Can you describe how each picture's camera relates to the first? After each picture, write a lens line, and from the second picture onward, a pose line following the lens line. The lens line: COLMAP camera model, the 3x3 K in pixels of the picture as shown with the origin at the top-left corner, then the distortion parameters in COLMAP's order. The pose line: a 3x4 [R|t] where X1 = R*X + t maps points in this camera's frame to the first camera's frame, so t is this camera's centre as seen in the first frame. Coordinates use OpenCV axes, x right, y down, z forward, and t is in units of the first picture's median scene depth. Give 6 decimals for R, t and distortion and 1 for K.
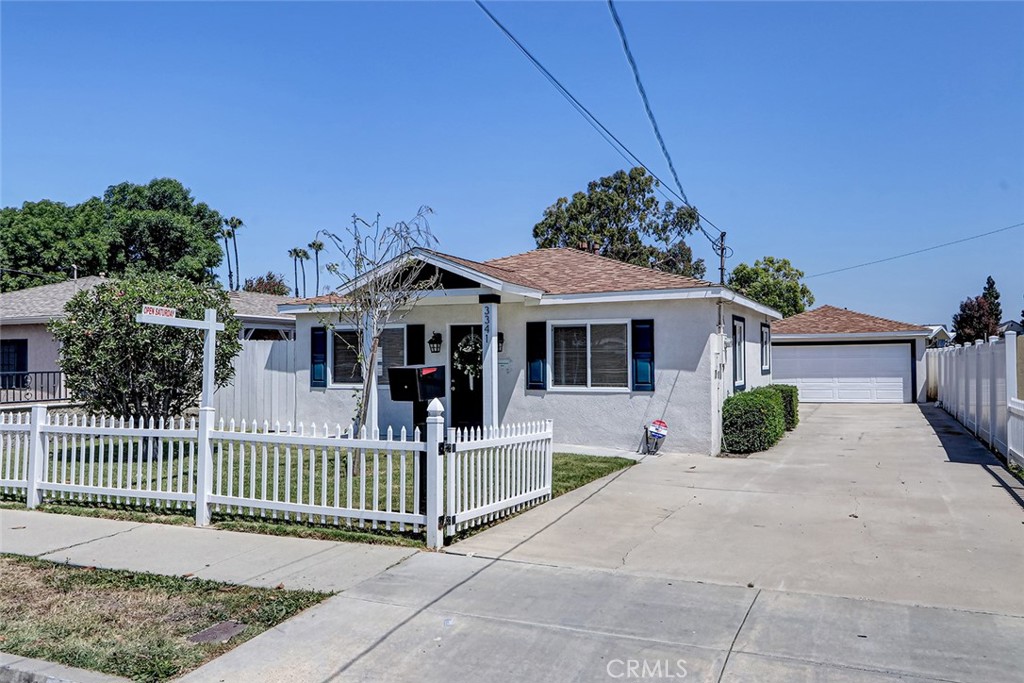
lens RADIAL K [[842.1, 0, 512.0], [0, 842.1, 341.5], [0, 0, 1]] dist [0.000012, -0.001258]
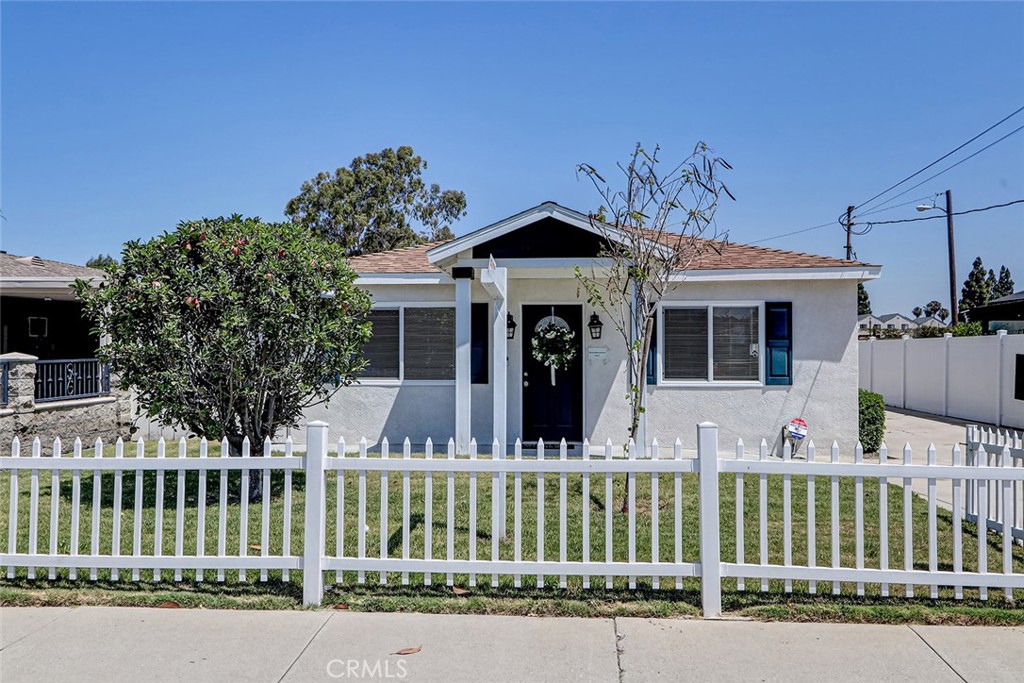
lens RADIAL K [[867.5, 0, 512.0], [0, 867.5, 341.5], [0, 0, 1]] dist [0.001137, 0.002706]
pose [[0.939429, 0.006835, 0.342674, -0.371578], [-0.010836, 0.999894, 0.009761, 0.007869], [-0.342571, -0.012883, 0.939403, 0.237525]]
